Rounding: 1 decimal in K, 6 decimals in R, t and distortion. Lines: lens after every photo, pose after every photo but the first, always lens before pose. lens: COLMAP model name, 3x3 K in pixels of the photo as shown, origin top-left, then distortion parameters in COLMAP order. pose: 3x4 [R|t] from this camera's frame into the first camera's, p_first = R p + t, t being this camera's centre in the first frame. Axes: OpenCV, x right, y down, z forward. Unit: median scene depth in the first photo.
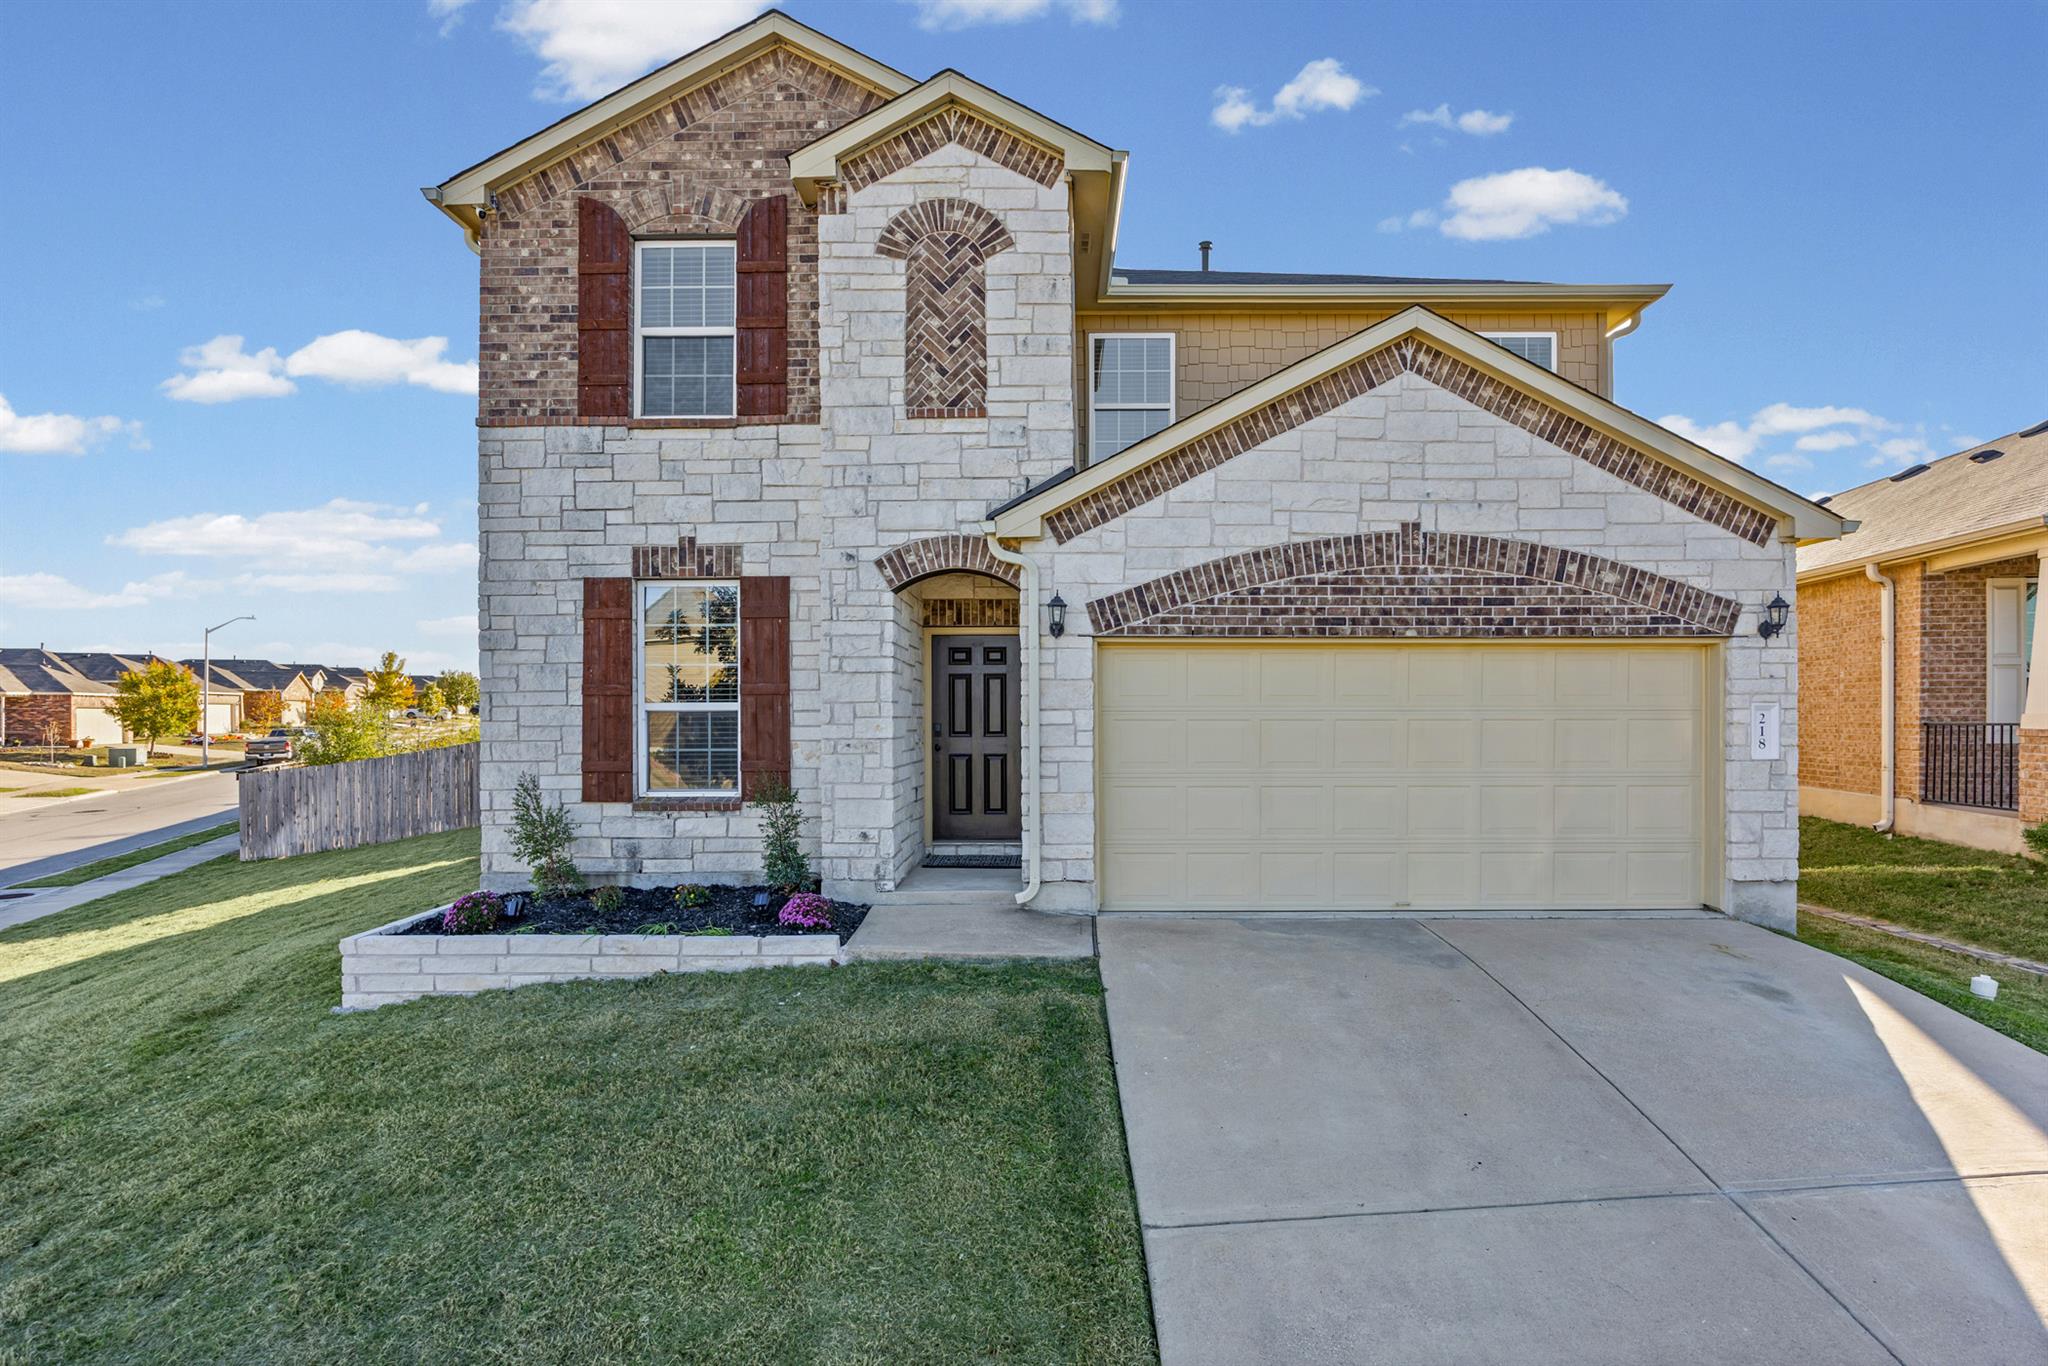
lens RADIAL K [[987.1, 0, 1052.7], [0, 987.1, 714.0], [0, 0, 1]] dist [-0.018533, 0.000587]
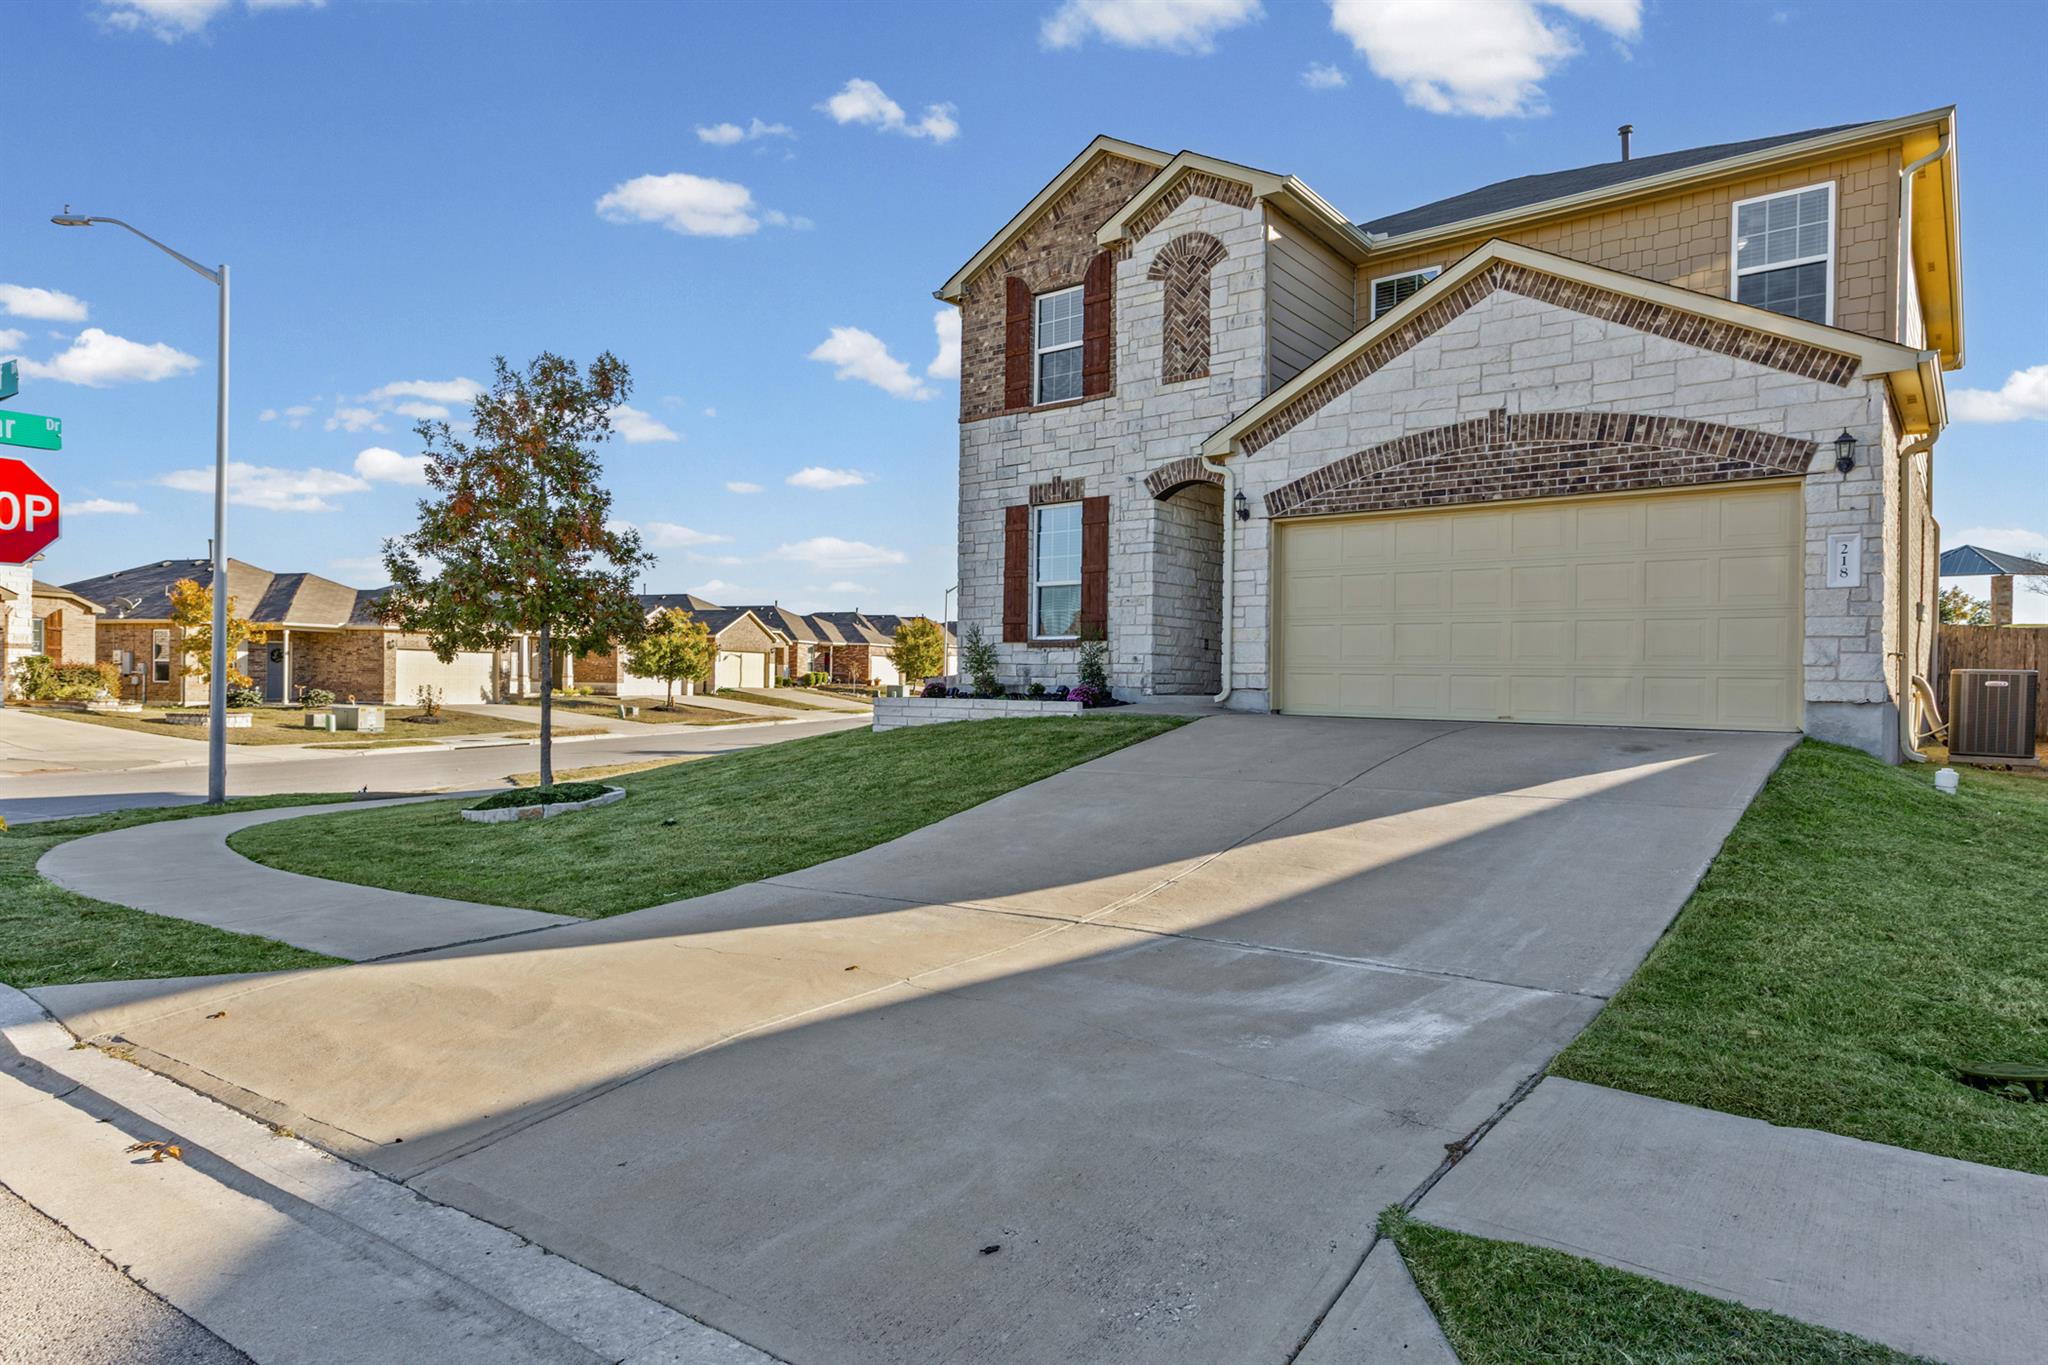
lens RADIAL K [[1176.8, 0, 1023.6], [0, 1176.8, 685.8], [0, 0, 1]] dist [-0.008250, -0.002786]
pose [[0.775441, 0.014878, -0.631245, 0.841433], [-0.018386, 0.999830, 0.000979, 0.168147], [0.631152, 0.010847, 0.775583, -0.542440]]
